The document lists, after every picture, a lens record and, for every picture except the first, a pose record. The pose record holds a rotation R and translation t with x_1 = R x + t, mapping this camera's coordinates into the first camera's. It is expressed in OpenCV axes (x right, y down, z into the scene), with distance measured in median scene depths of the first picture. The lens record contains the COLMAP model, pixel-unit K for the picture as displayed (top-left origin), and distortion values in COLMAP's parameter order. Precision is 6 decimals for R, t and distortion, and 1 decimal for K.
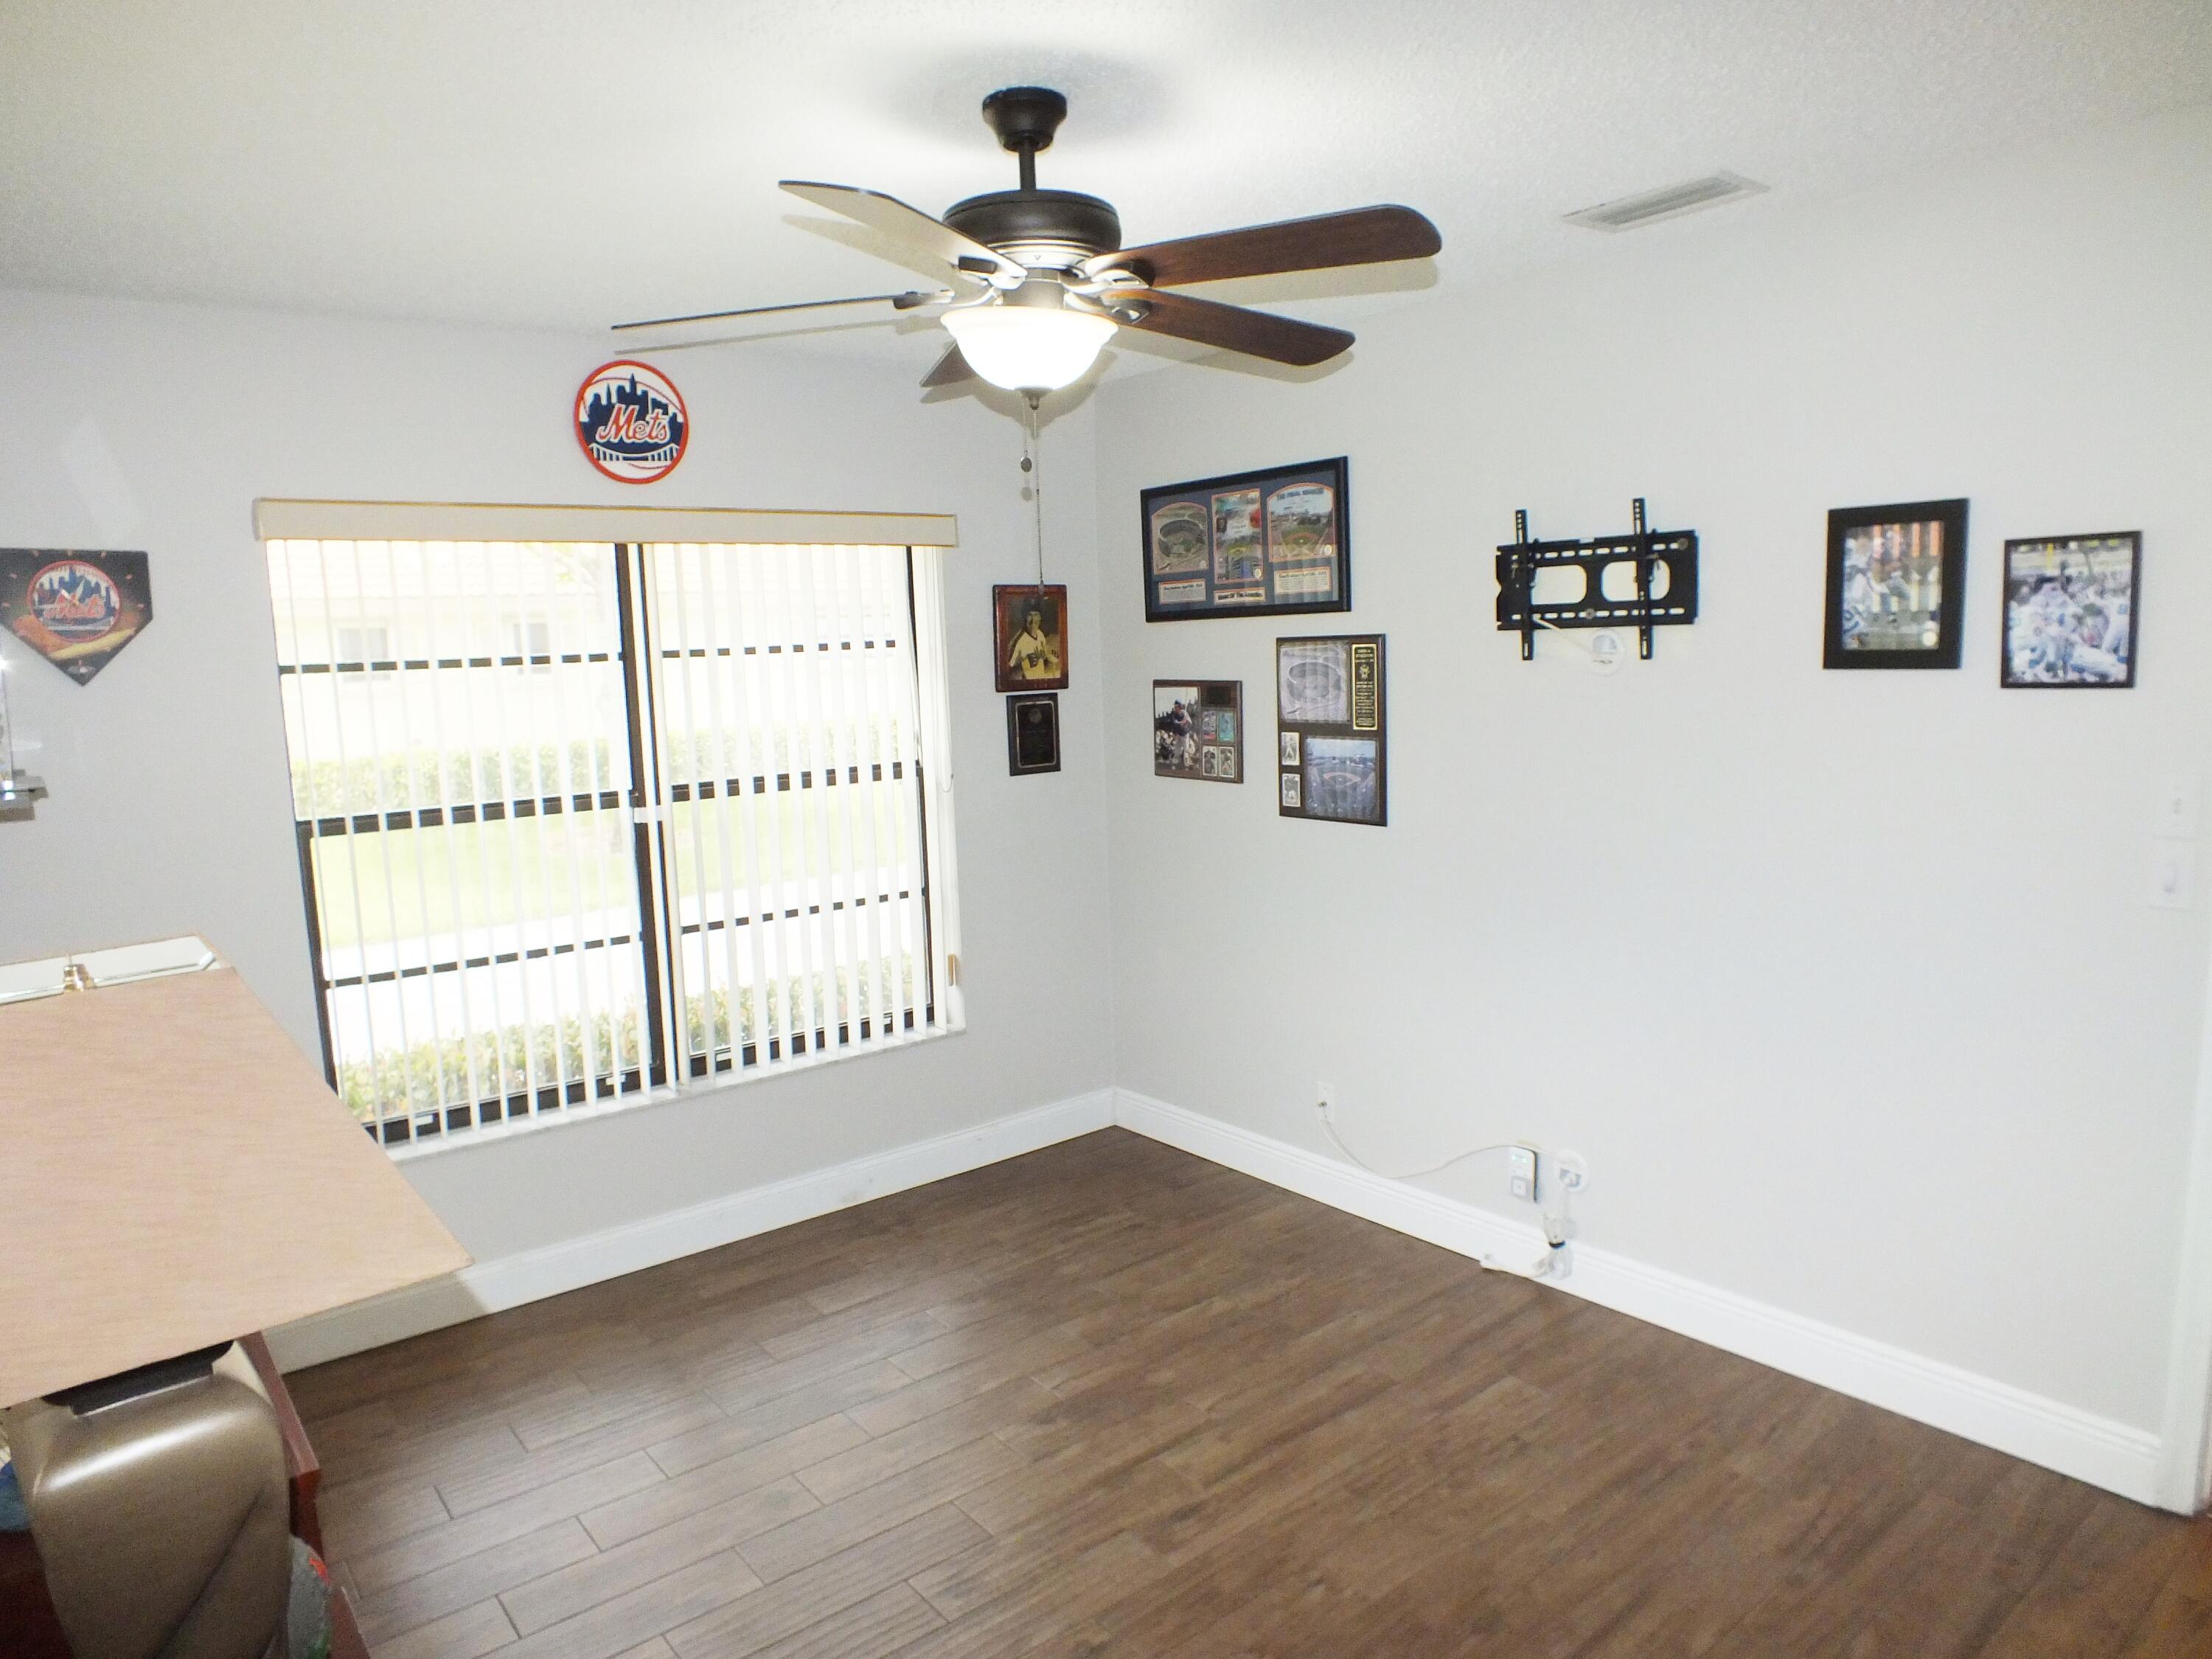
lens RADIAL K [[1424.1, 0, 1106.8], [0, 1424.1, 837.7], [0, 0, 1]] dist [-0.069342, 0.039154]
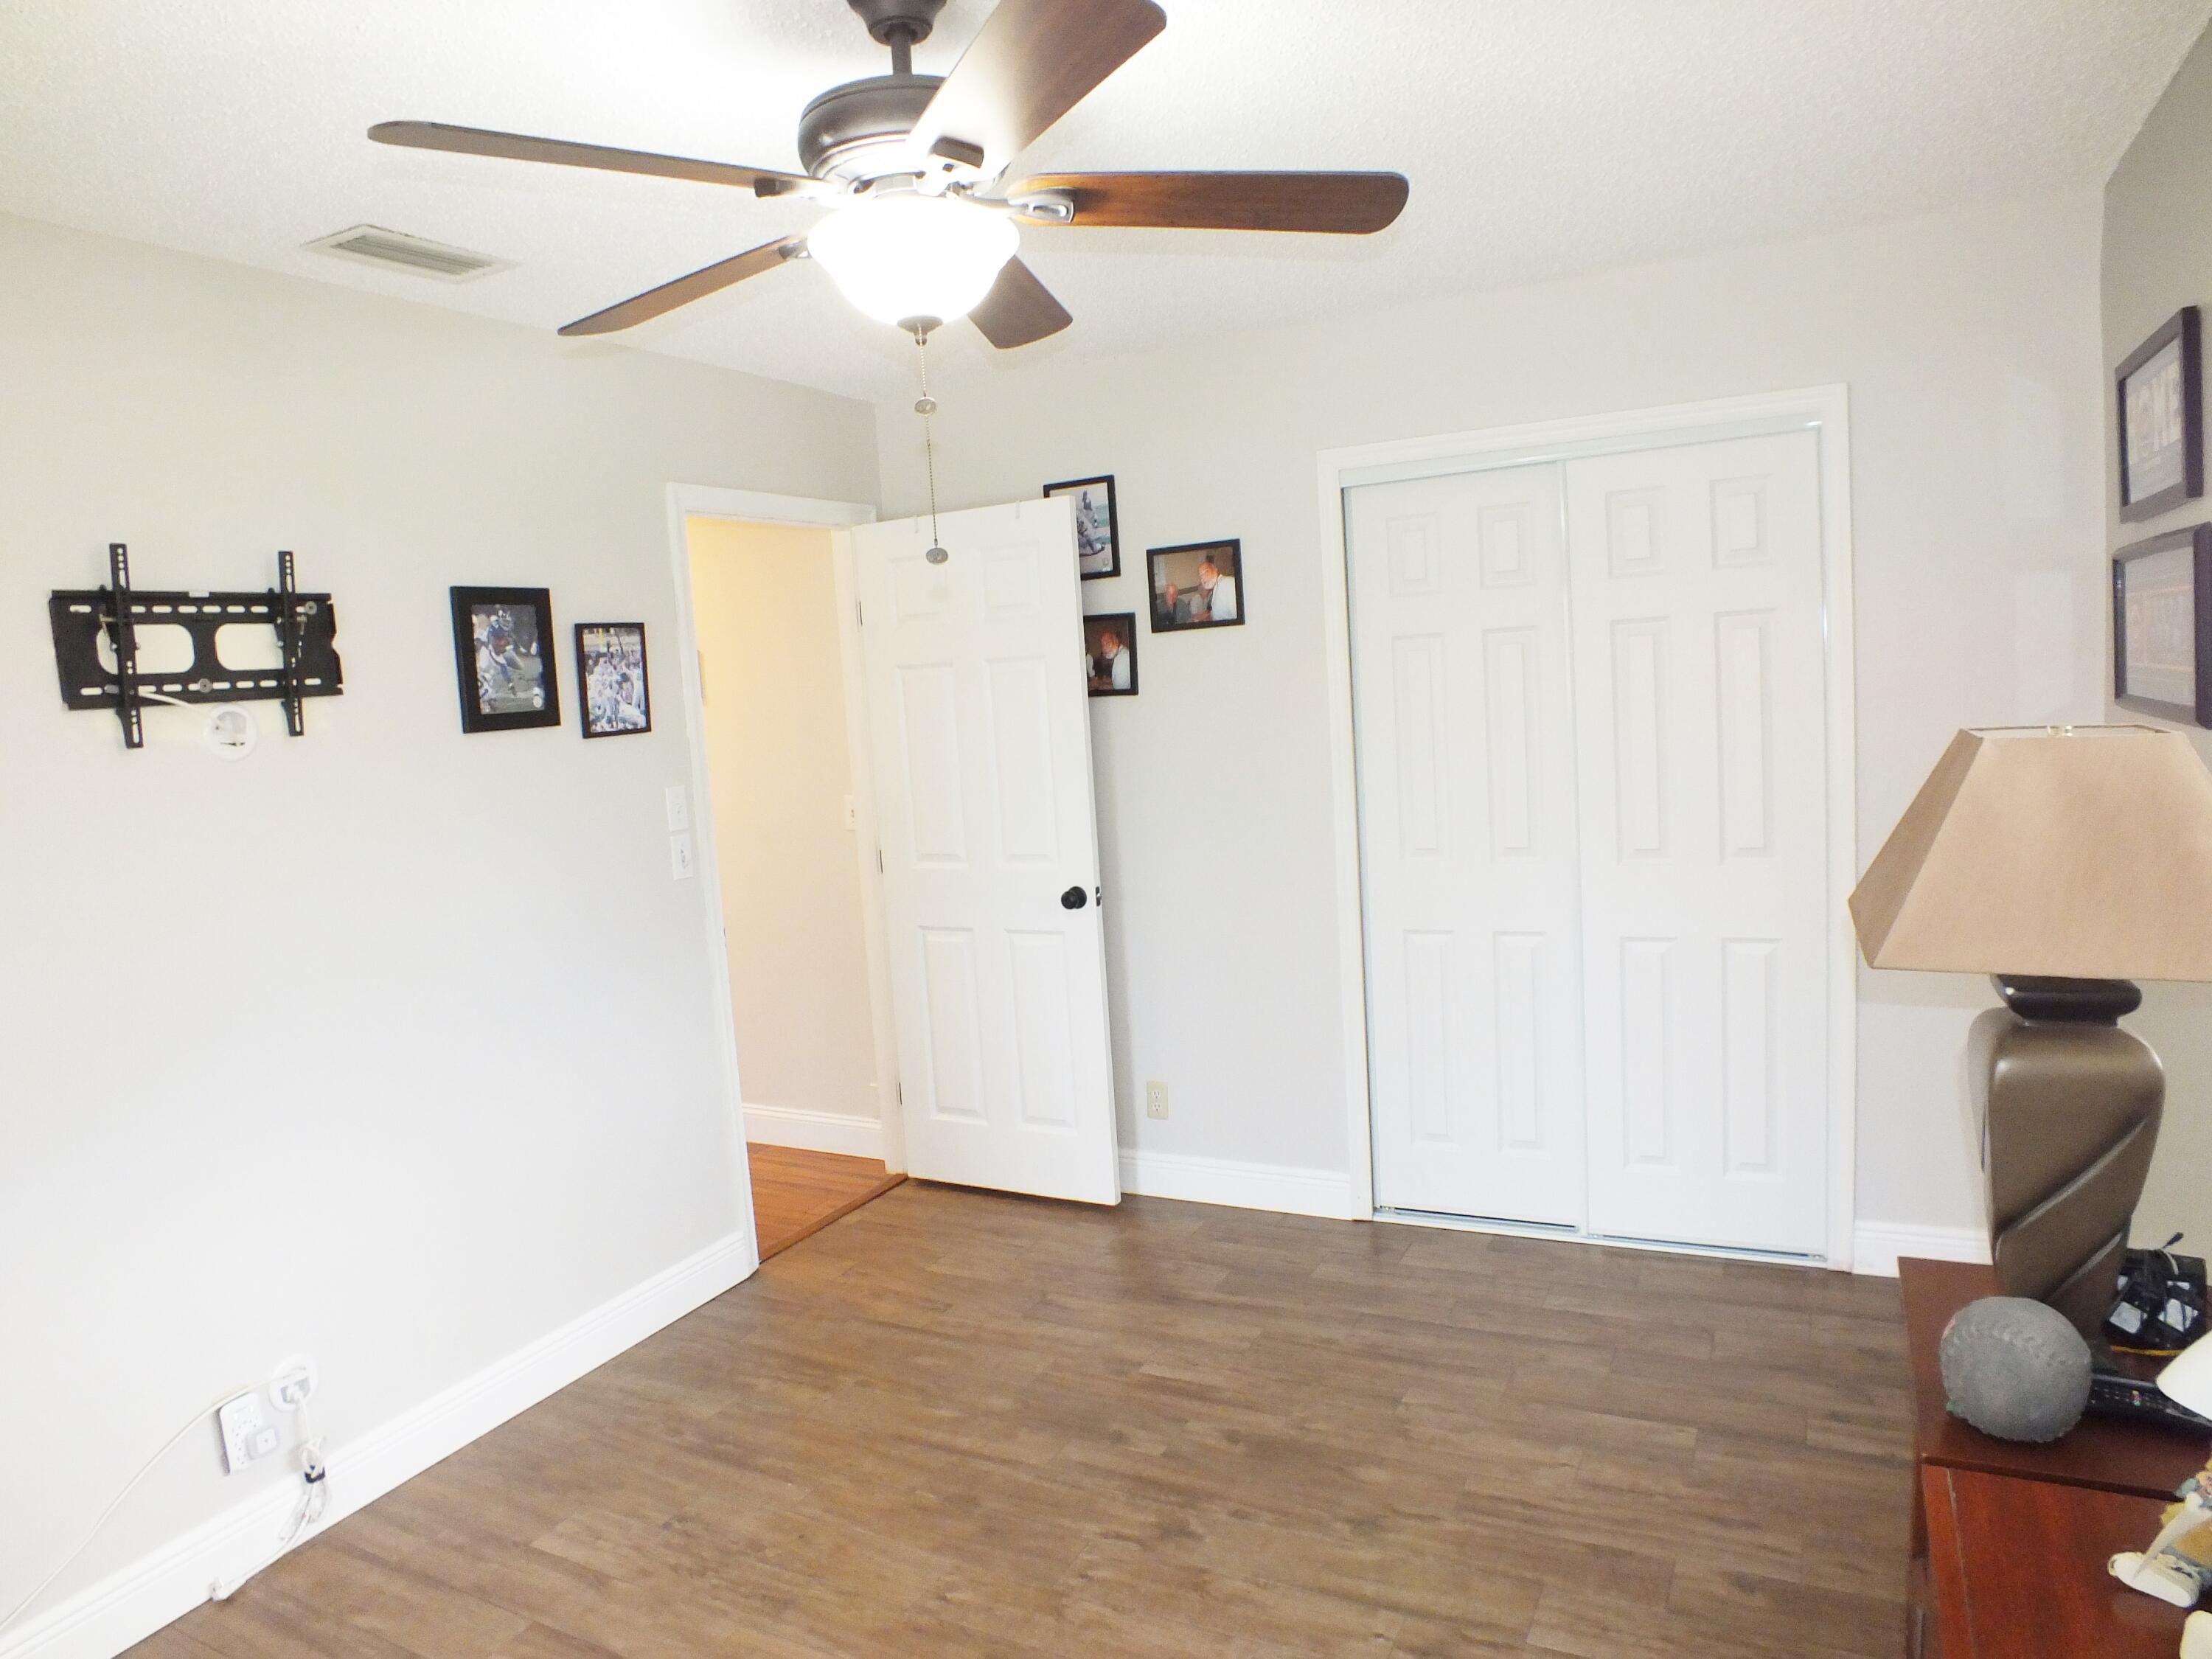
lens RADIAL K [[1424.1, 0, 1106.8], [0, 1424.1, 837.7], [0, 0, 1]] dist [-0.069342, 0.039154]
pose [[-0.399091, -0.045254, 0.915794, -0.638160], [0.205113, 0.969064, 0.137272, -0.084900], [-0.893675, 0.242625, -0.377463, 0.931673]]
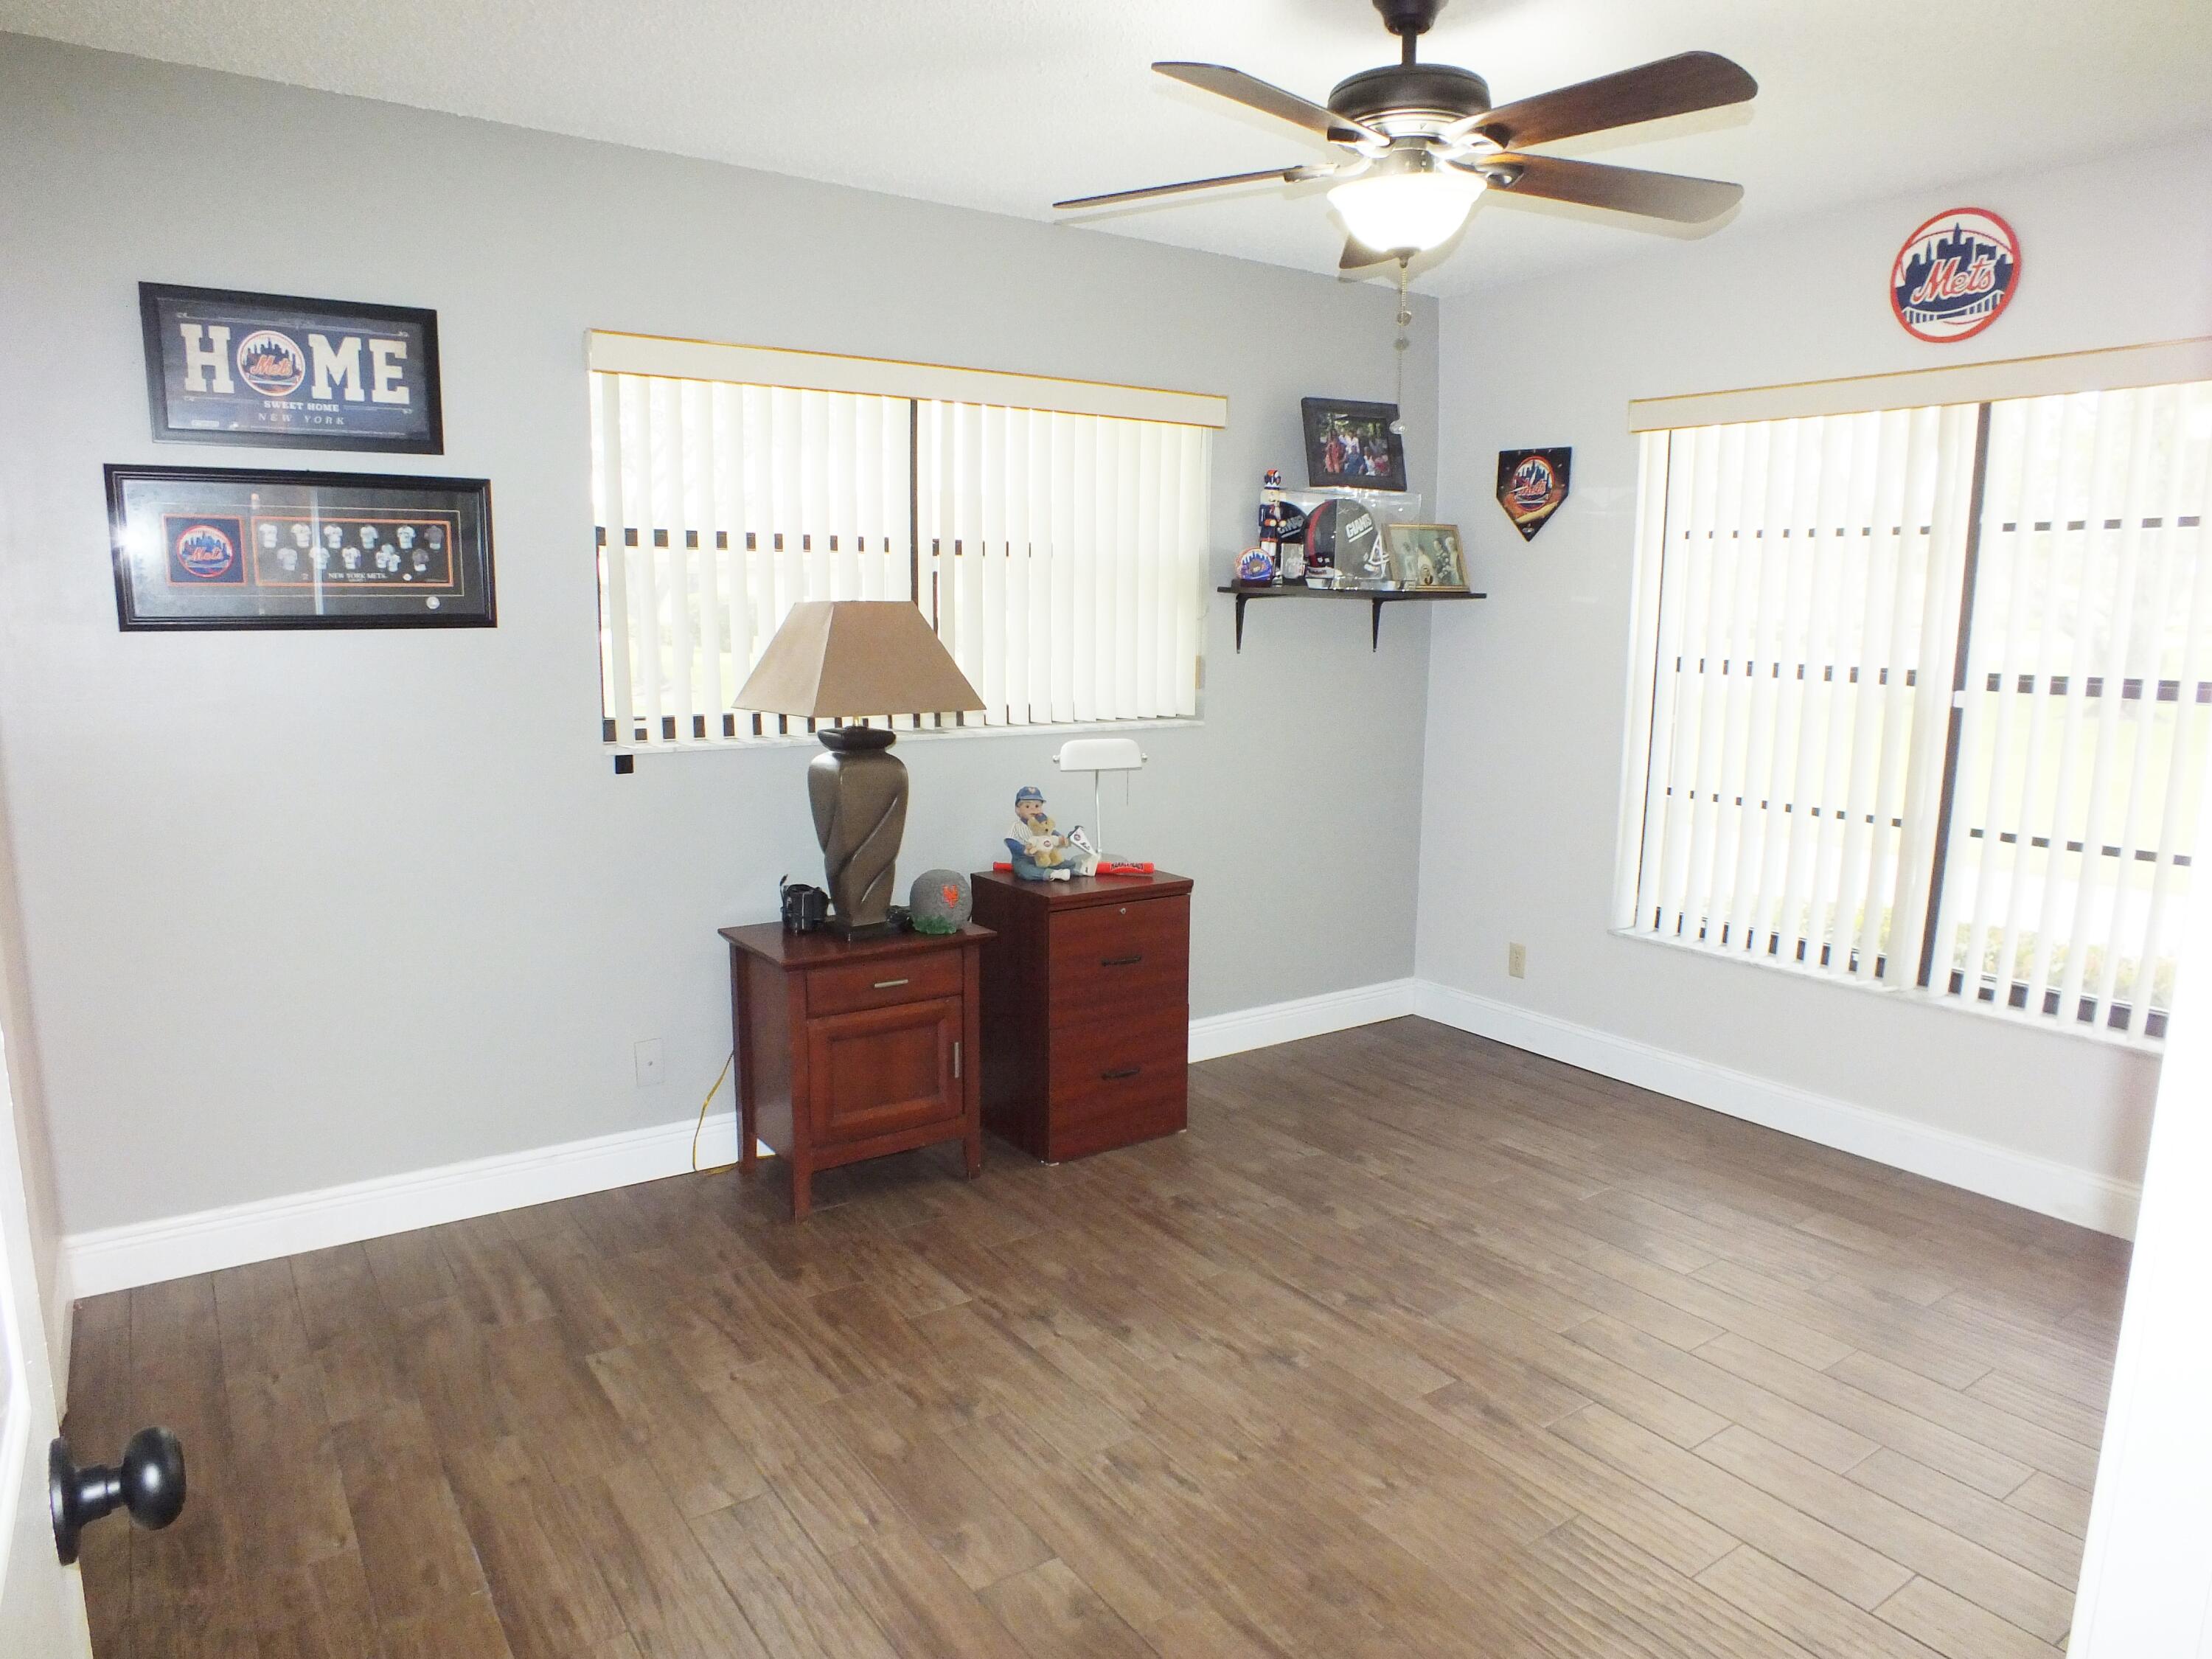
lens RADIAL K [[1453.6, 0, 1108.1], [0, 1453.6, 864.0], [0, 0, 1]] dist [-0.113988, 0.058897]
pose [[-0.068032, 0.209011, -0.975544, 0.827206], [-0.142591, 0.965734, 0.216853, -0.042588], [0.987441, 0.153857, -0.035898, 0.639394]]
